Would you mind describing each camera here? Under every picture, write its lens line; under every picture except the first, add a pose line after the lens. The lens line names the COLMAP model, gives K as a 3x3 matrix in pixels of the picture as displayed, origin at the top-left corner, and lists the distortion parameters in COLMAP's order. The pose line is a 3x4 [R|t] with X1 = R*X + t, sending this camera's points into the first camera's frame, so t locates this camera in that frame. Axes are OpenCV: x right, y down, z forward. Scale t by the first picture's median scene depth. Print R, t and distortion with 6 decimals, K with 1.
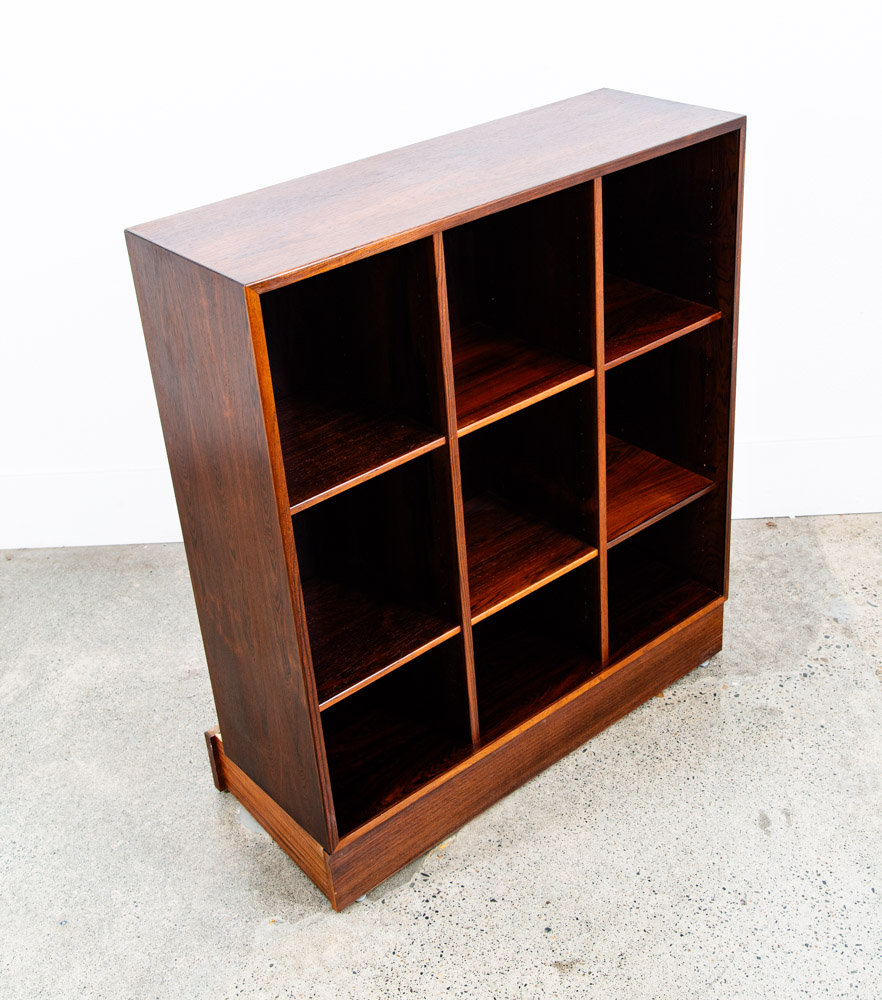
lens RADIAL K [[1239.6, 0, 461.1], [0, 1239.6, 493.7], [0, 0, 1]] dist [0.003571, 0.050771]
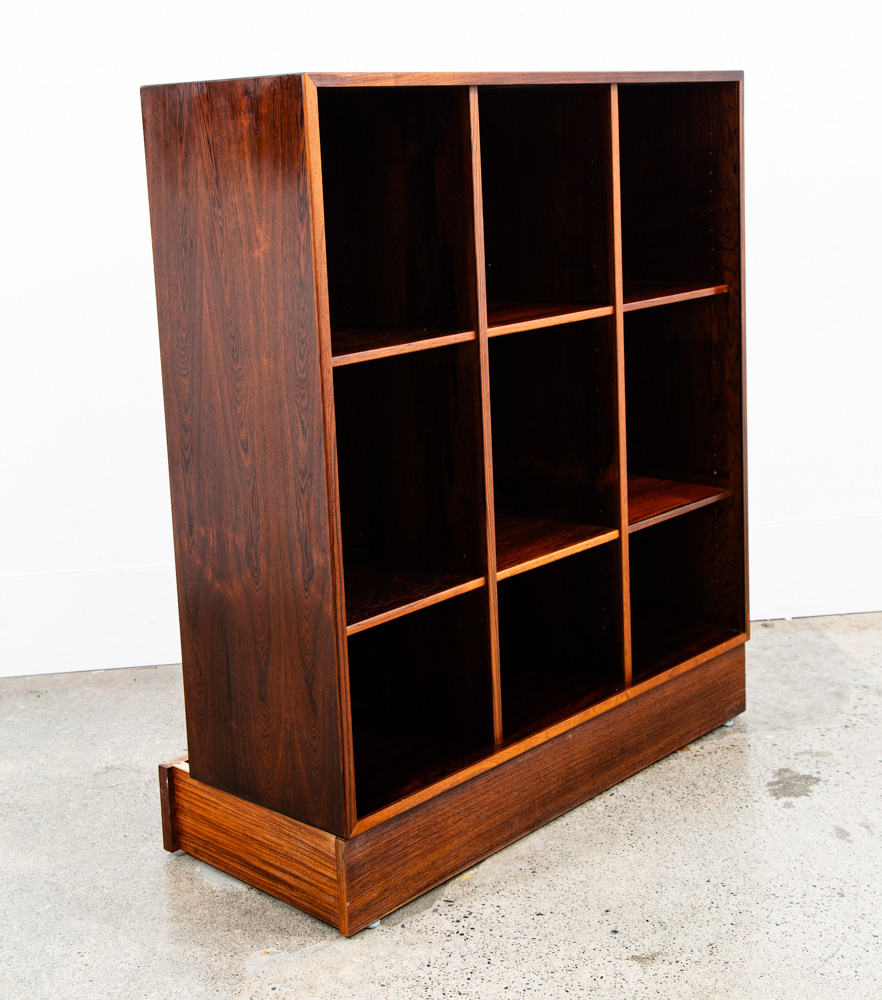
lens RADIAL K [[1489.1, 0, 445.8], [0, 1489.1, 481.1], [0, 0, 1]] dist [0.064908, 0.023889]
pose [[0.992254, -0.006428, 0.124061, -0.146359], [0.045327, 0.948543, -0.313388, 0.344565], [-0.115663, 0.316584, 0.941486, -0.001372]]
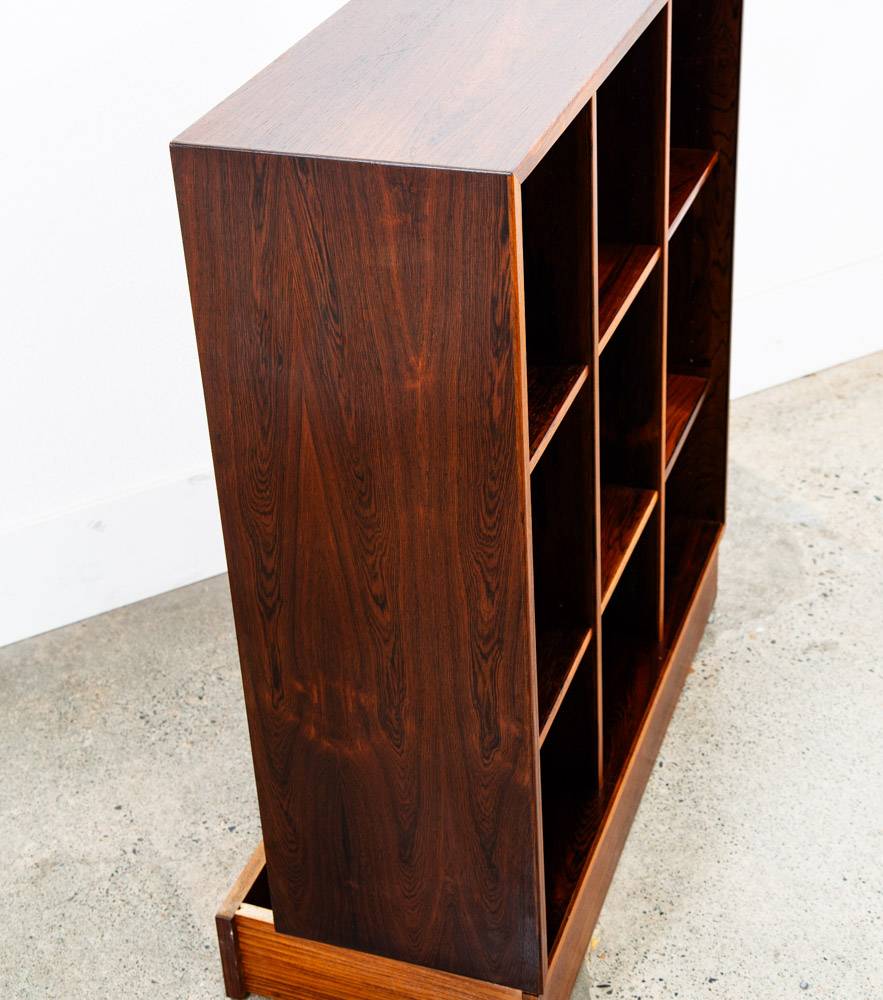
lens RADIAL K [[1699.7, 0, 441.5], [0, 1699.7, 500.0], [0, 0, 1]] dist [0.105301, 0.150298]
pose [[0.868607, -0.251632, 0.426853, -0.450362], [0.254586, 0.965693, 0.051221, -0.036302], [-0.425098, 0.064180, 0.902869, 0.126622]]
